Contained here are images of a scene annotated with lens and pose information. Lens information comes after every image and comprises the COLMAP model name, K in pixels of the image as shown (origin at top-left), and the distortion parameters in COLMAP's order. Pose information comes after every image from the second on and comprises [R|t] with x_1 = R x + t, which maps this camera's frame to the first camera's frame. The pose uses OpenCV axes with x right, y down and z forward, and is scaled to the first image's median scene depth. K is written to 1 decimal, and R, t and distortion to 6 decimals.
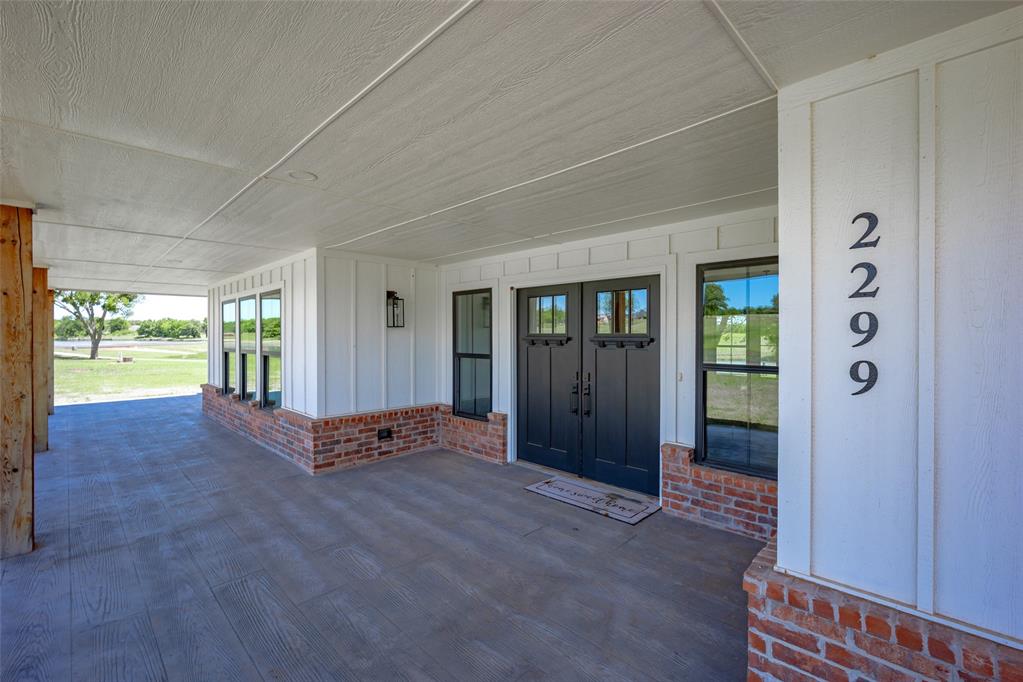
lens RADIAL K [[453.7, 0, 519.9], [0, 453.7, 338.6], [0, 0, 1]] dist [-0.010357, 0.000717]
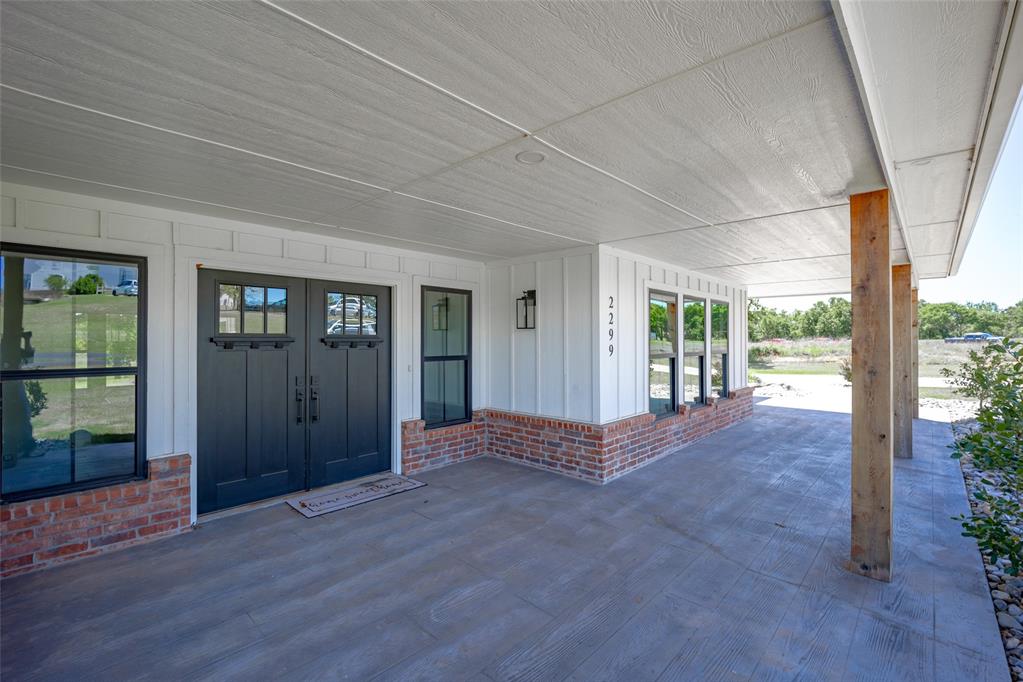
lens RADIAL K [[453.7, 0, 516.4], [0, 453.7, 337.9], [0, 0, 1]] dist [-0.010357, 0.000717]
pose [[-0.037985, 0.001092, 0.999278, -0.959890], [0.005879, 0.999982, -0.000870, 0.000666], [-0.999261, 0.005842, -0.037991, 0.737757]]
